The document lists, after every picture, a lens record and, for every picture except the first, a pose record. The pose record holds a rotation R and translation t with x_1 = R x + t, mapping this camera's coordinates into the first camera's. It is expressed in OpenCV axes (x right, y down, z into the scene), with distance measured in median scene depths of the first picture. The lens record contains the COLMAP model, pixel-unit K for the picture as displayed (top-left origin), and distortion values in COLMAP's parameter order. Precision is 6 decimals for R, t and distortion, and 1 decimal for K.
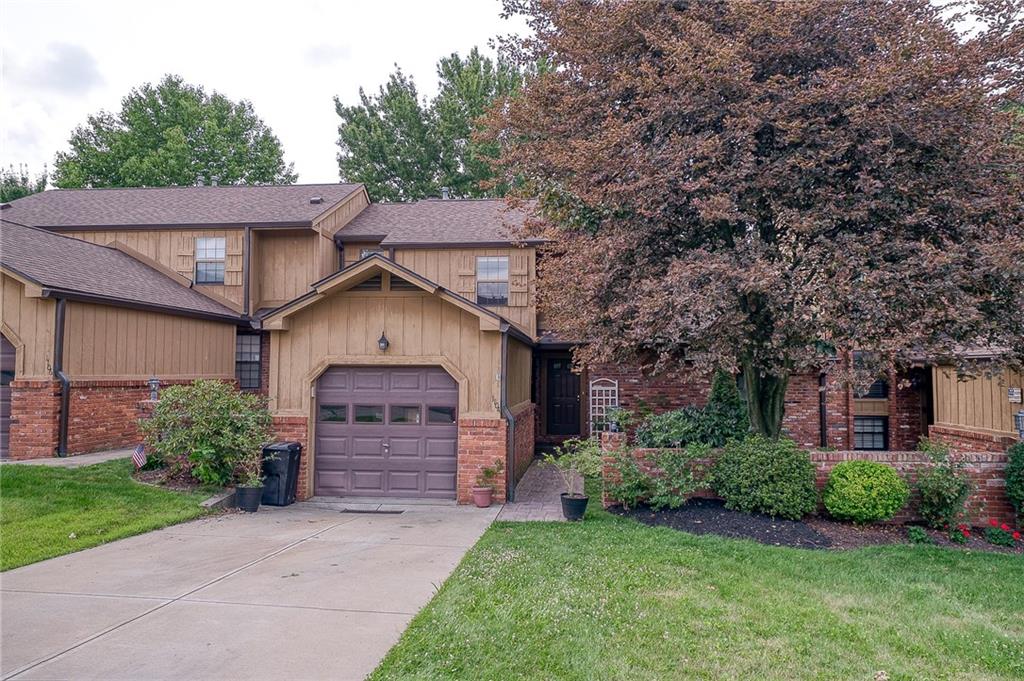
lens RADIAL K [[689.0, 0, 512.0], [0, 689.0, 340.5], [0, 0, 1]] dist [-0.001709, -0.000142]
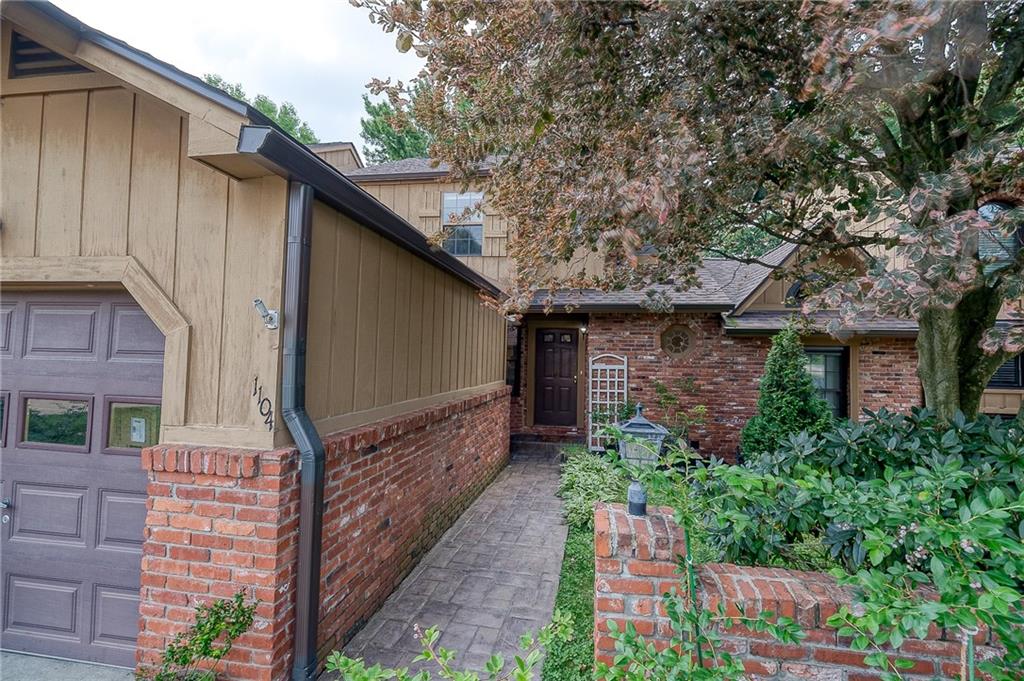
lens RADIAL K [[478.5, 0, 512.0], [0, 478.5, 340.5], [0, 0, 1]] dist [0.002017, 0.000179]
pose [[0.997471, 0.015544, -0.069352, 0.066576], [-0.014710, 0.999813, 0.012520, 0.036632], [0.069534, -0.011468, 0.997514, 0.487780]]
